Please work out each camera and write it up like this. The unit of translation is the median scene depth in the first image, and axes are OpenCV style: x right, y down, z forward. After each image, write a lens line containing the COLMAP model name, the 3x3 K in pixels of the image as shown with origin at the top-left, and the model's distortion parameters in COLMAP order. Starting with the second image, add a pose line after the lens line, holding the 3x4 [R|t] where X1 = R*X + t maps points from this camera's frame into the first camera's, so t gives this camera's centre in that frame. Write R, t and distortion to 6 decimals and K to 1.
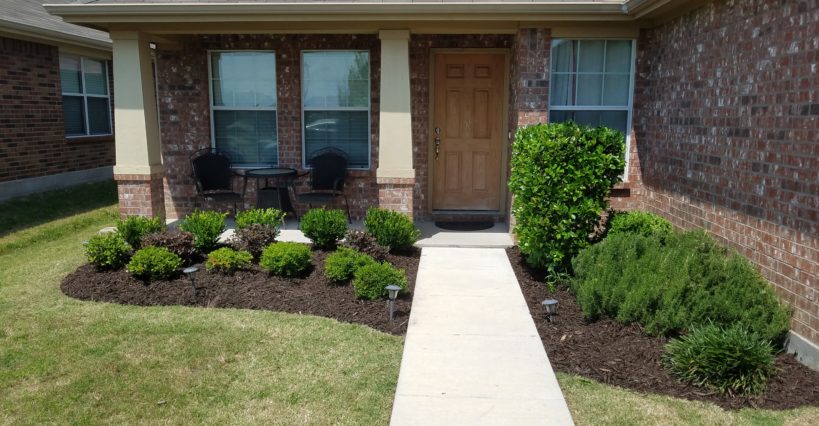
lens RADIAL K [[590.1, 0, 409.5], [0, 590.1, 213.0], [0, 0, 1]] dist [-0.011121, -0.004059]
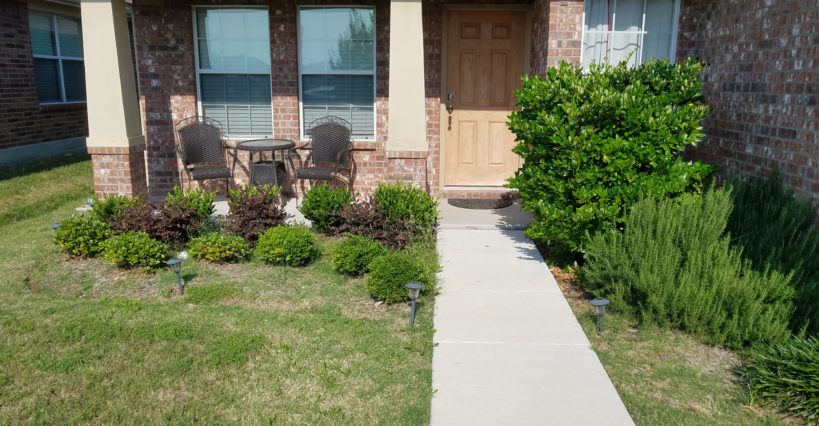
lens RADIAL K [[590.1, 0, 409.5], [0, 590.1, 213.0], [0, 0, 1]] dist [-0.011121, -0.004059]
pose [[0.999930, -0.000211, 0.011862, -0.026568], [-0.000439, 0.998497, 0.054807, -0.013660], [-0.011856, -0.054809, 0.998426, 0.097608]]
